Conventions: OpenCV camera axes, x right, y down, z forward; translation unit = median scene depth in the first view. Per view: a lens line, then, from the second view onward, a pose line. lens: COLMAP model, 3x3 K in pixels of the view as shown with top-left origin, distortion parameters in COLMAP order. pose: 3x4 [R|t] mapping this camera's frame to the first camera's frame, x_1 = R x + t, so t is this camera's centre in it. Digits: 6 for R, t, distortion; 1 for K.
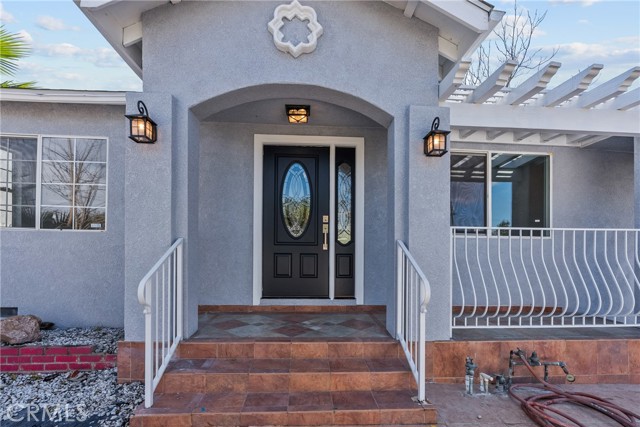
lens RADIAL K [[289.3, 0, 304.4], [0, 289.3, 255.3], [0, 0, 1]] dist [-0.008237, 0.004131]
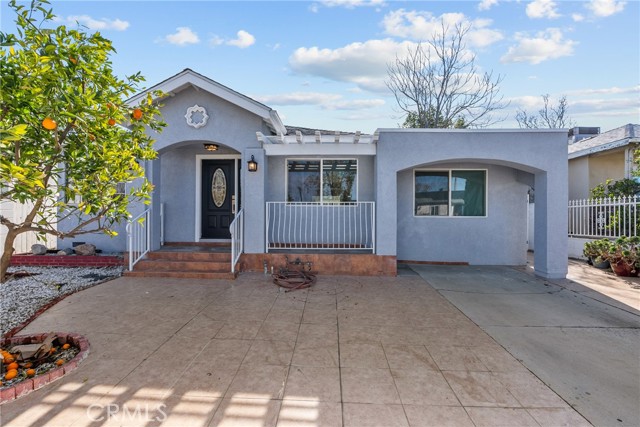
lens RADIAL K [[289.3, 0, 319.8], [0, 289.3, 218.8], [0, 0, 1]] dist [-0.008237, 0.004131]
pose [[0.994977, -0.001325, -0.100099, 1.022354], [-0.000018, 0.999910, -0.013407, 0.052551], [0.100108, 0.013341, 0.994887, -1.030302]]
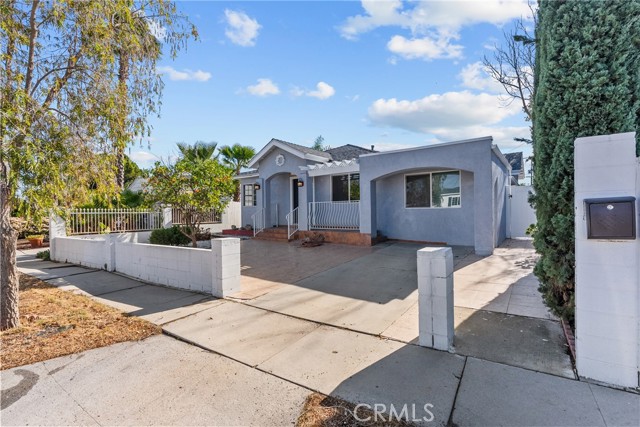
lens RADIAL K [[289.3, 0, 322.9], [0, 289.3, 213.4], [0, 0, 1]] dist [-0.008237, 0.004131]
pose [[0.751896, -0.014180, -0.659129, 2.973803], [0.011454, 0.999899, -0.008446, 0.076744], [0.659182, -0.001199, 0.751982, -1.702607]]
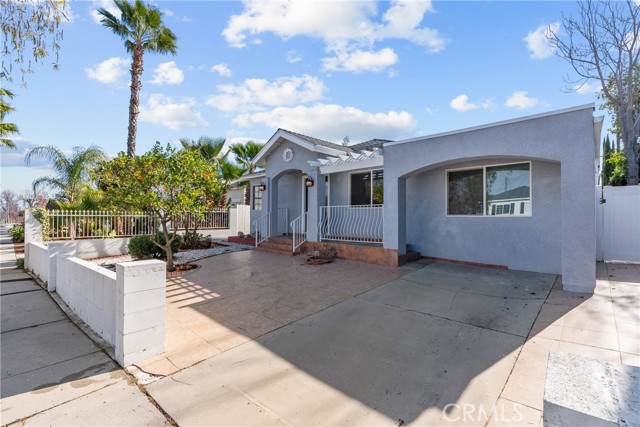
lens RADIAL K [[289.3, 0, 323.2], [0, 289.3, 212.8], [0, 0, 1]] dist [-0.008237, 0.004131]
pose [[0.674543, -0.016353, -0.738054, 2.605440], [-0.006930, 0.999570, -0.028481, 0.052054], [0.738203, 0.024327, 0.674140, -1.012840]]
